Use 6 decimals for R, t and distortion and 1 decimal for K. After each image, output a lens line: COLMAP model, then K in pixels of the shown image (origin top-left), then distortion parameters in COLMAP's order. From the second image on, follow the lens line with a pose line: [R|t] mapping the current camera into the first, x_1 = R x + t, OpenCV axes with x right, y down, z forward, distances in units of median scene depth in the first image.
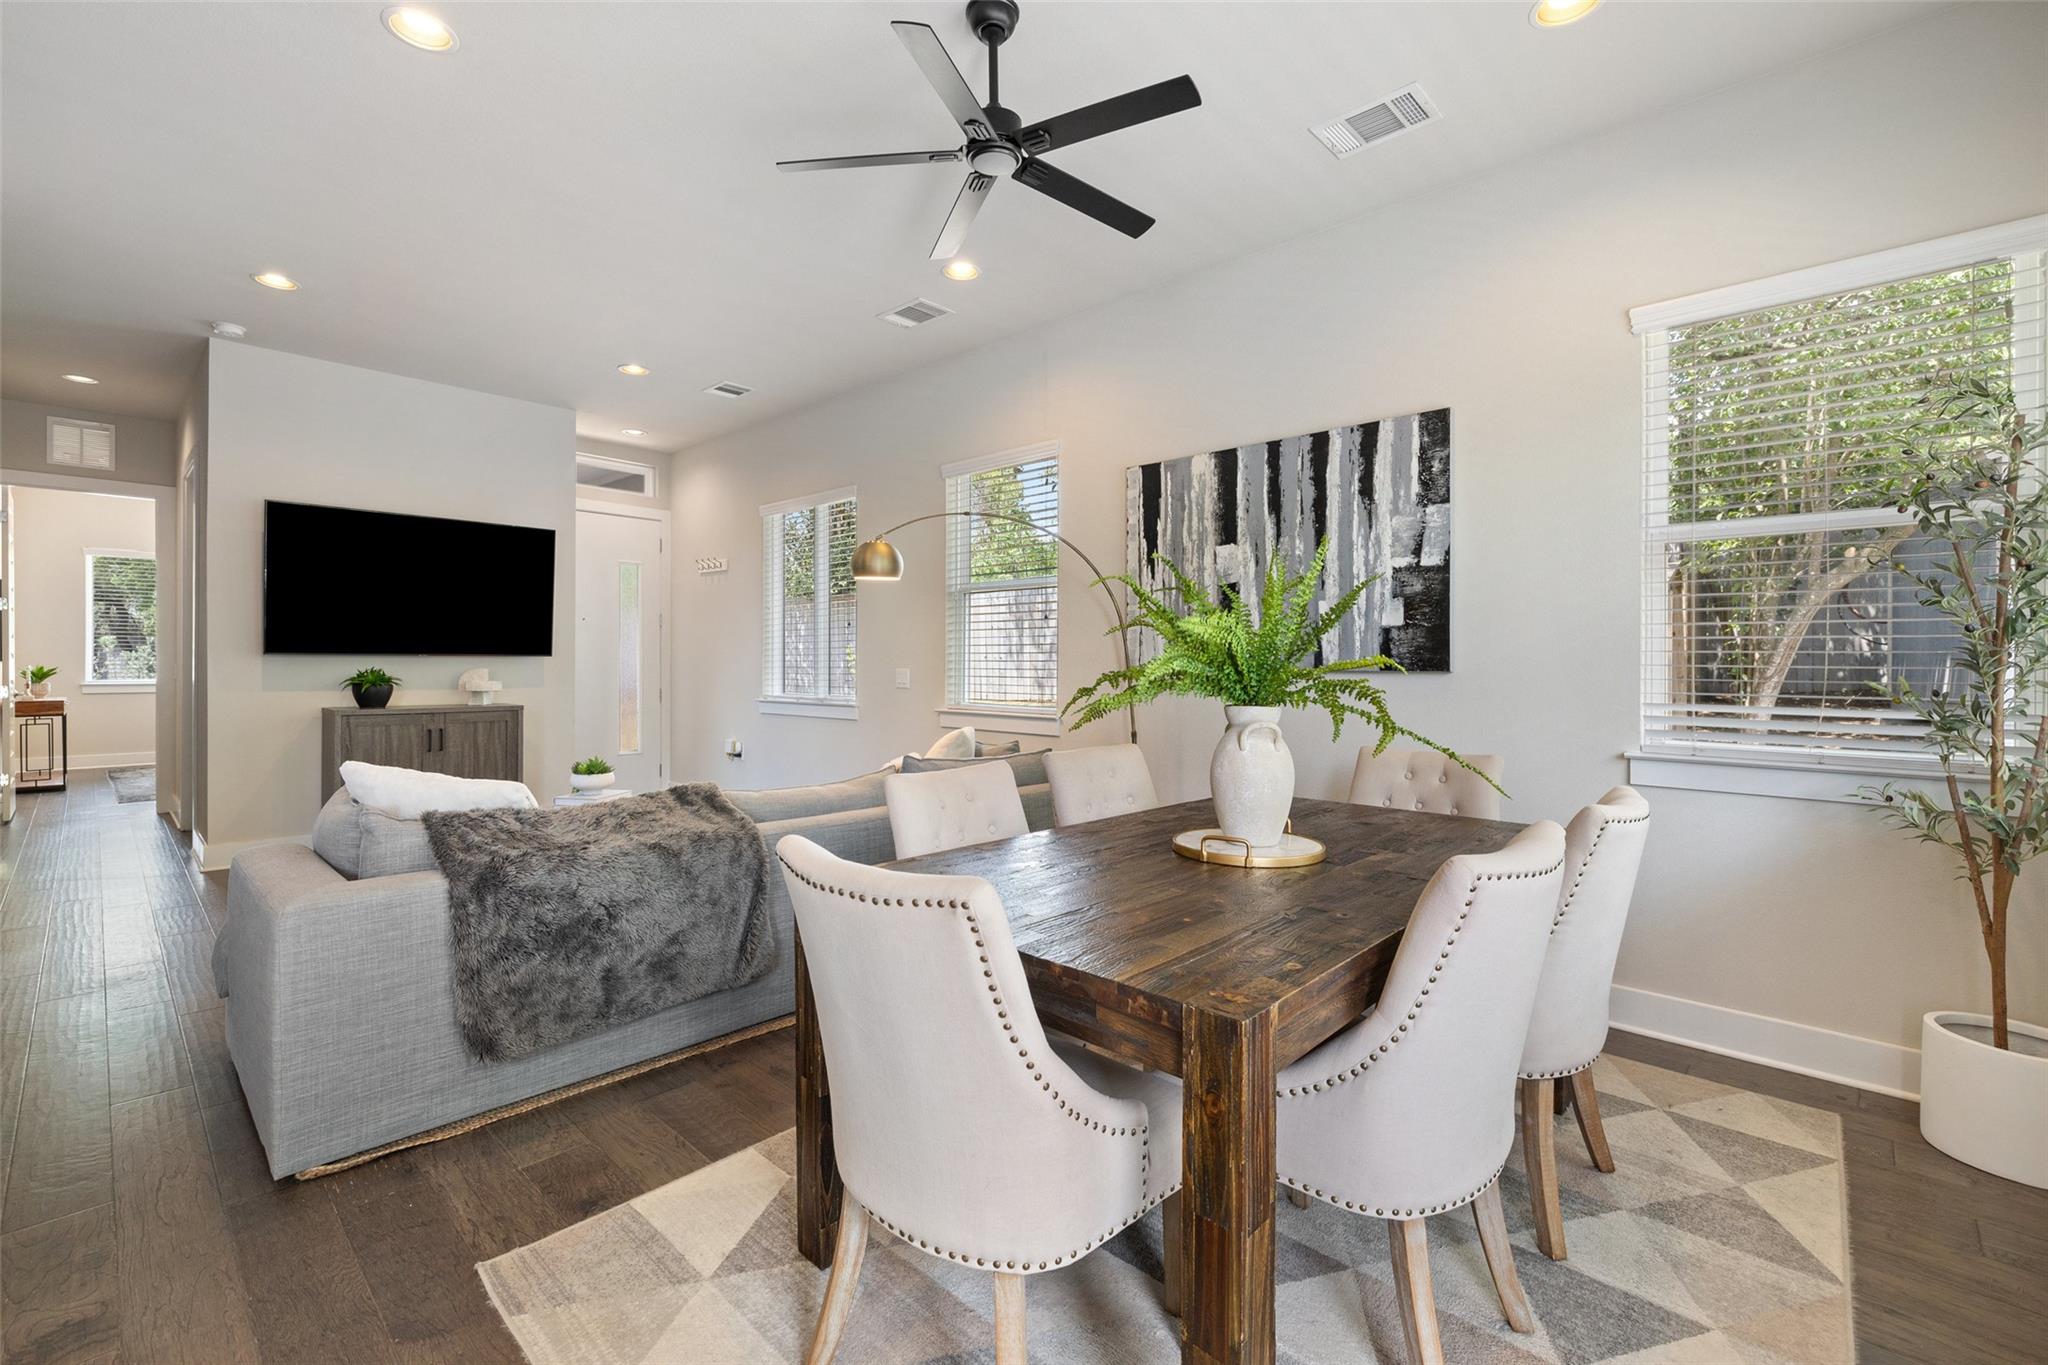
lens RADIAL K [[864.9, 0, 1017.4], [0, 864.9, 671.1], [0, 0, 1]] dist [0.000584, 0.000265]
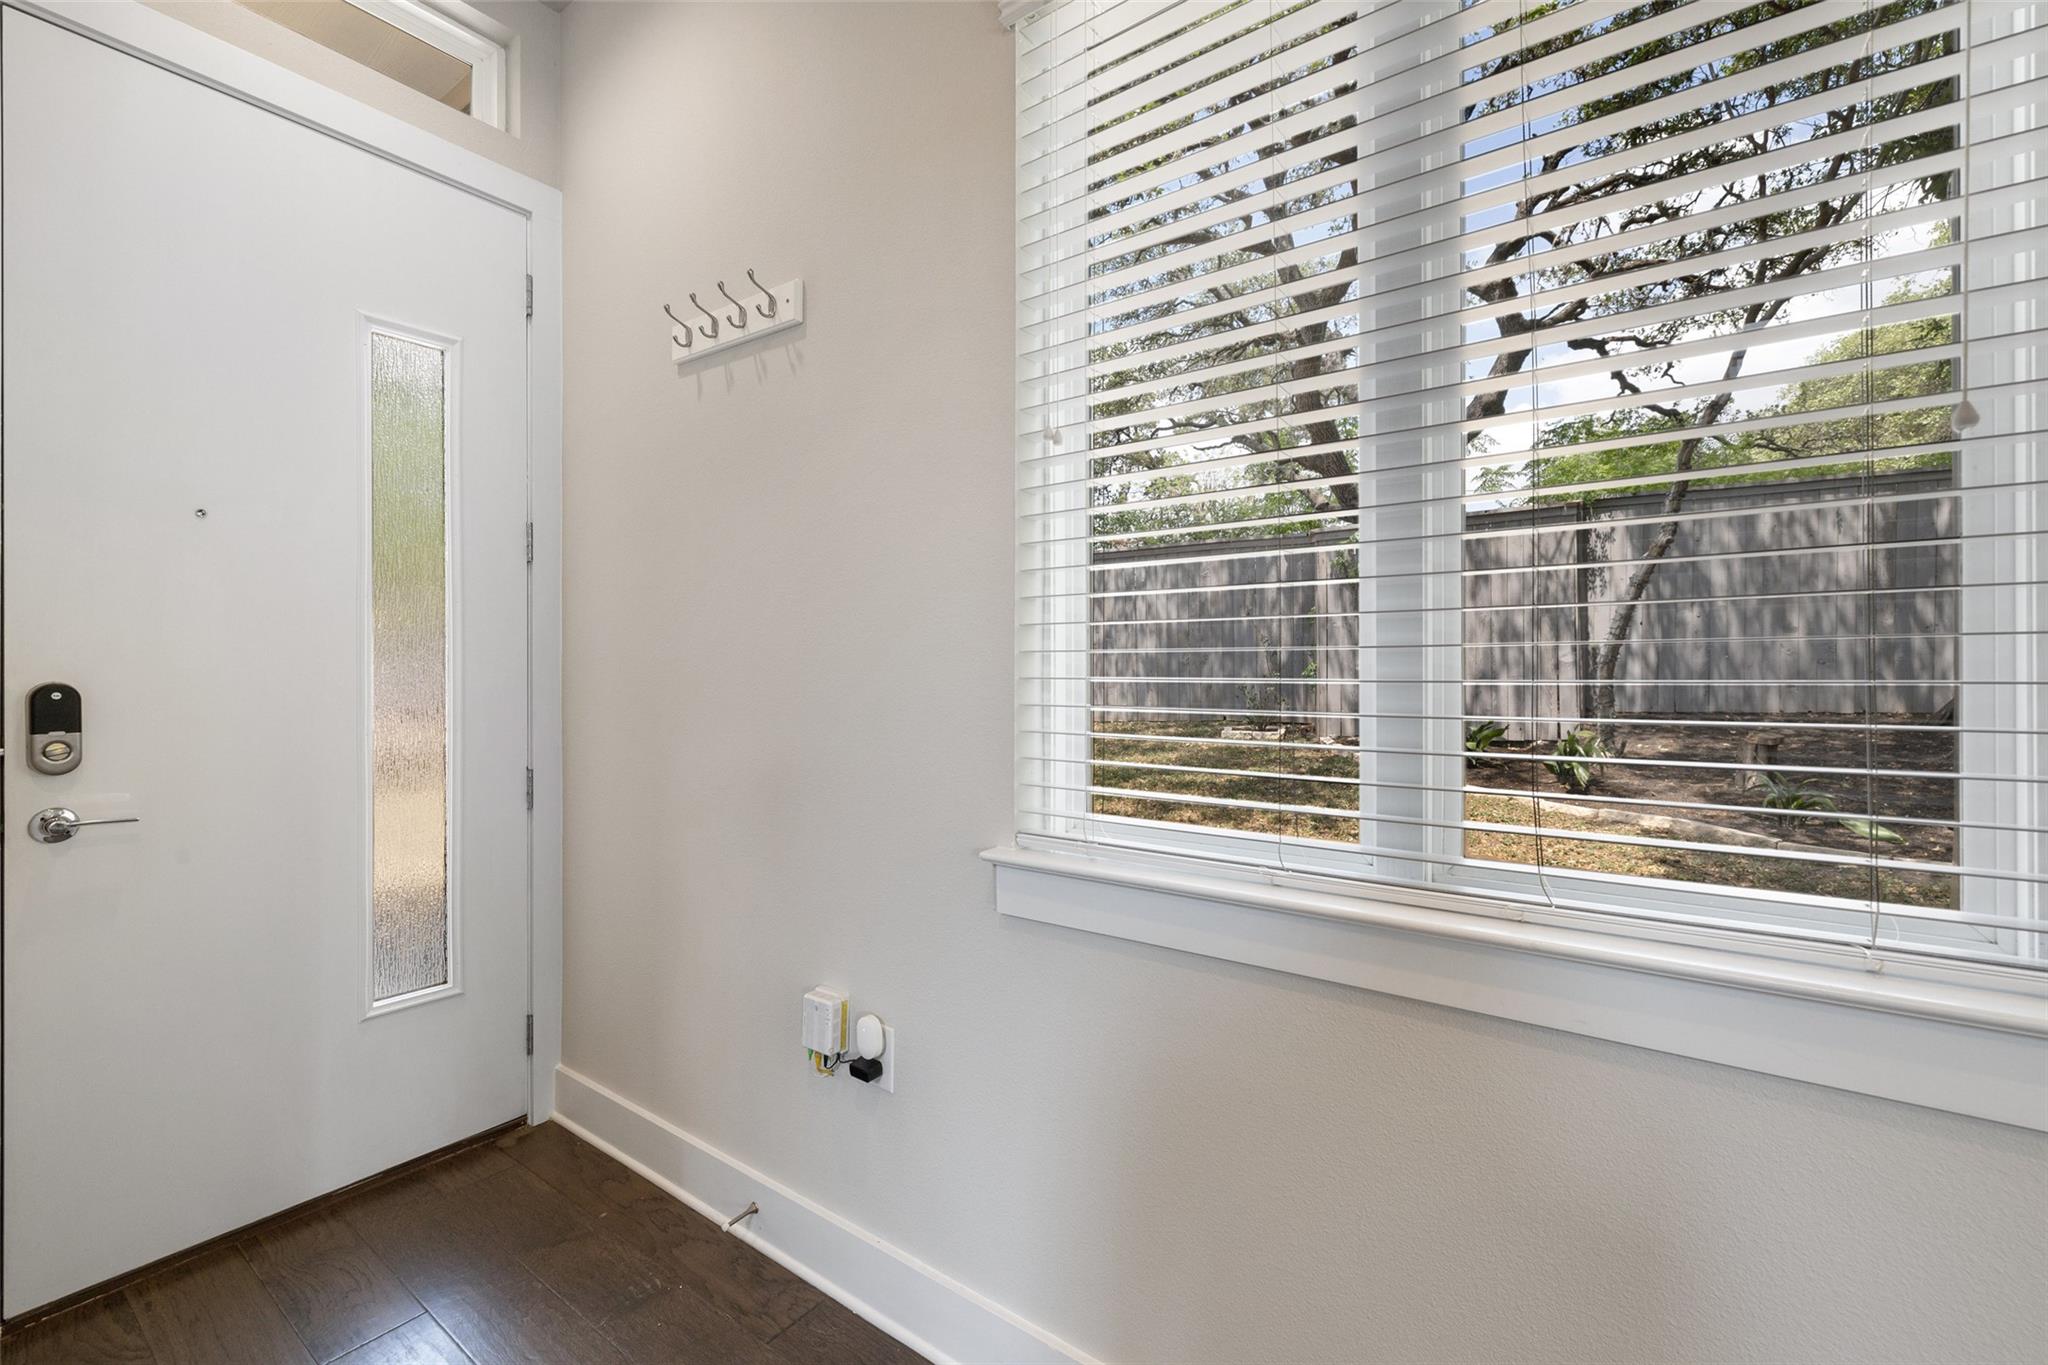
lens RADIAL K [[864.9, 0, 1029.8], [0, 864.9, 670.5], [0, 0, 1]] dist [0.000584, 0.000265]
pose [[0.992461, -0.003684, 0.122507, -0.576530], [0.004978, 0.999935, -0.010254, -0.020563], [-0.122461, 0.010786, 0.992415, 1.415602]]
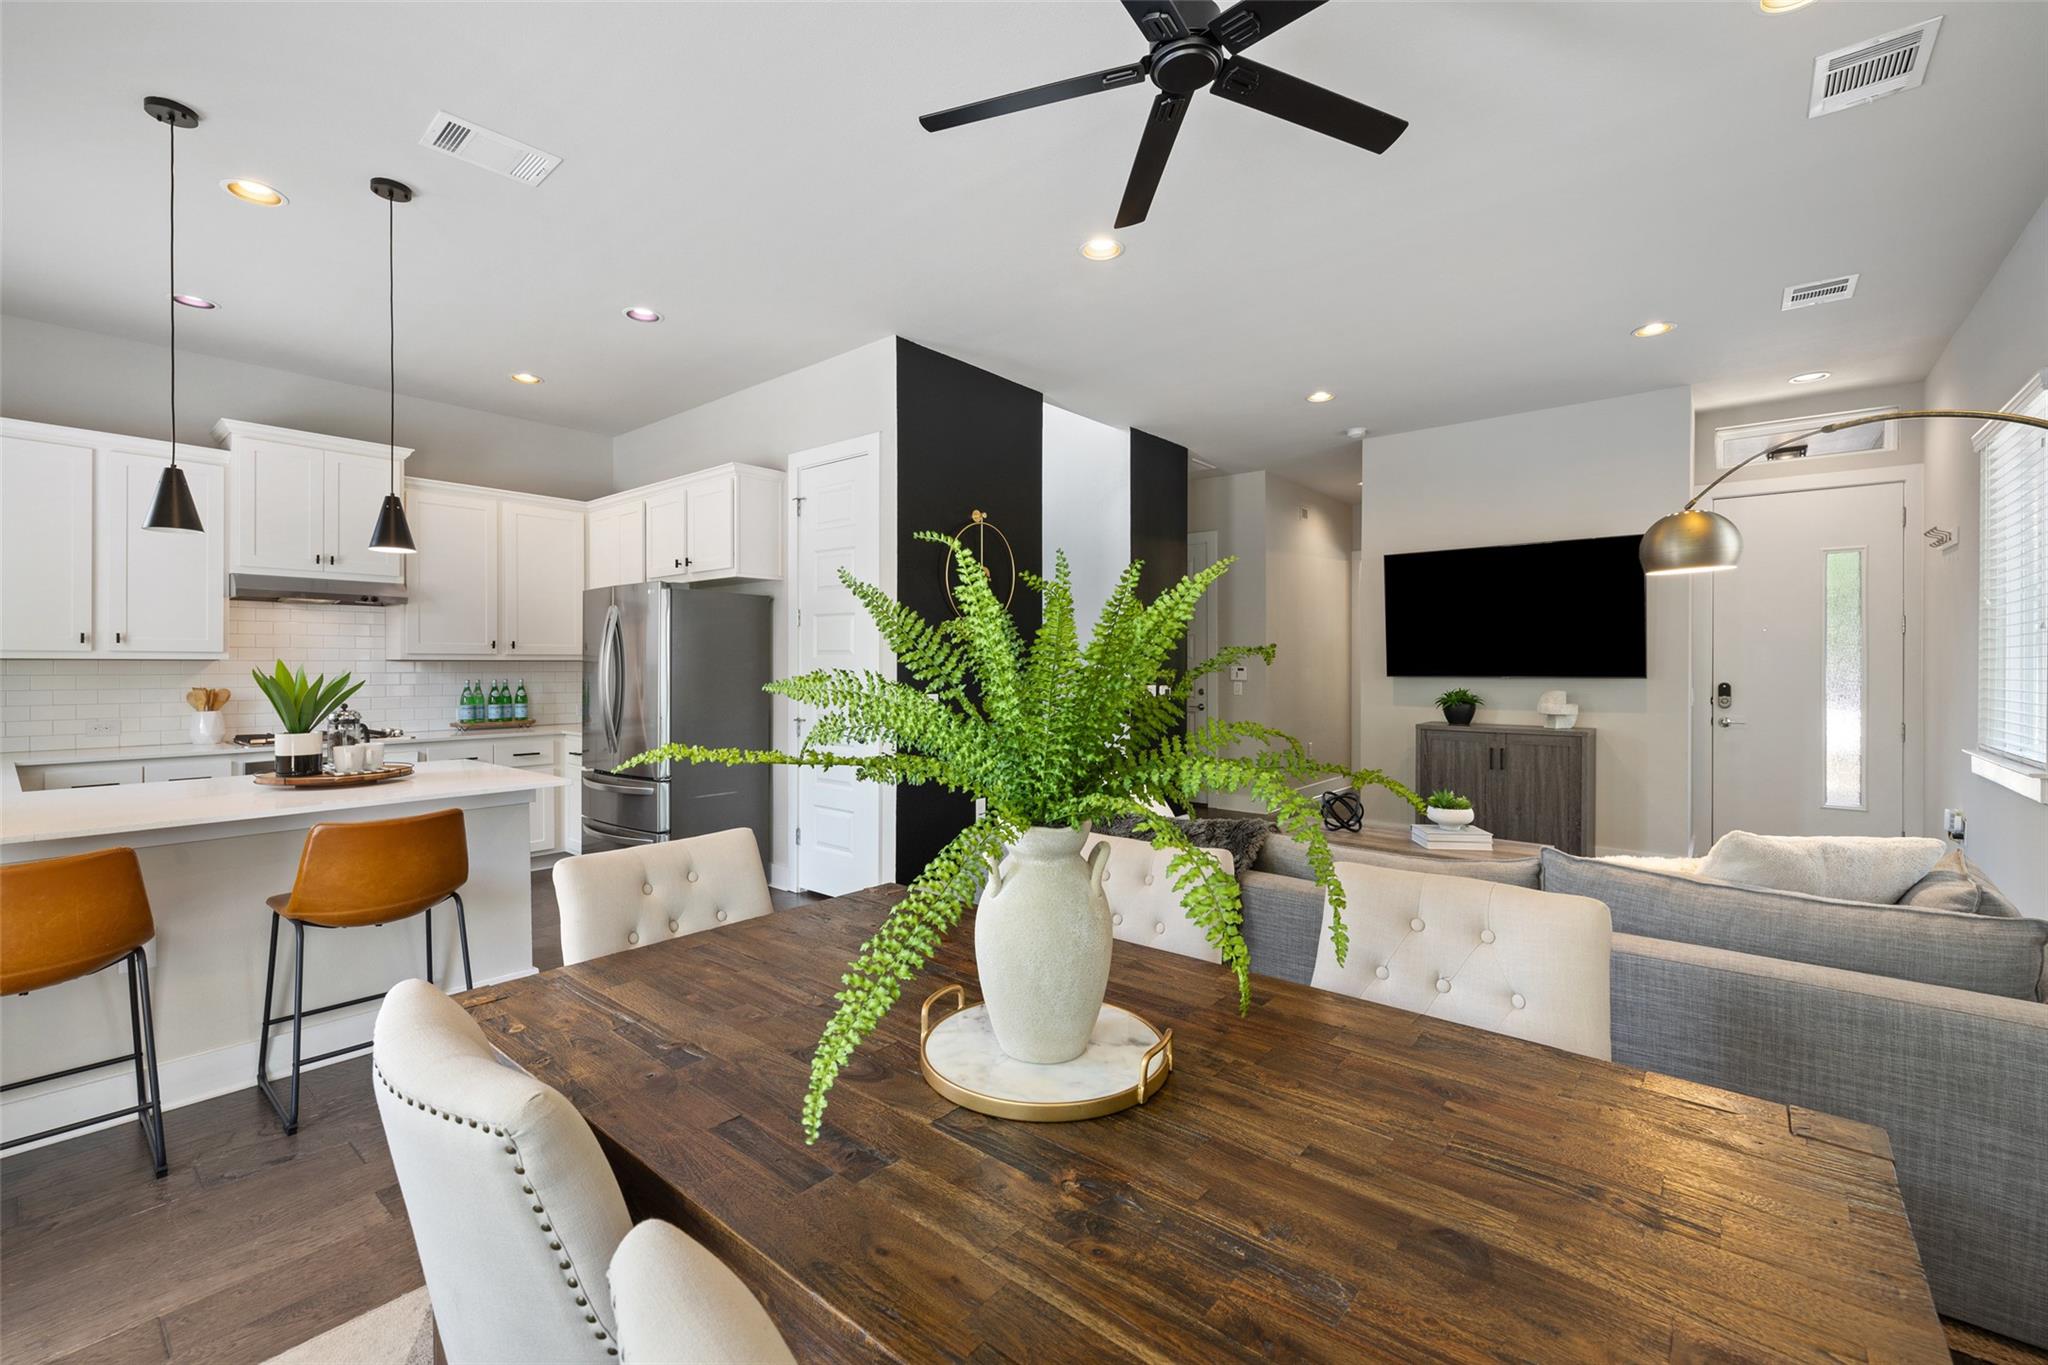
lens RADIAL K [[864.9, 0, 1028.6], [0, 864.9, 667.8], [0, 0, 1]] dist [0.000584, 0.000265]
pose [[0.062019, -0.001201, -0.998074, 0.491795], [-0.008419, 0.999963, -0.001726, -0.034799], [0.998039, 0.008510, 0.062007, 0.540374]]
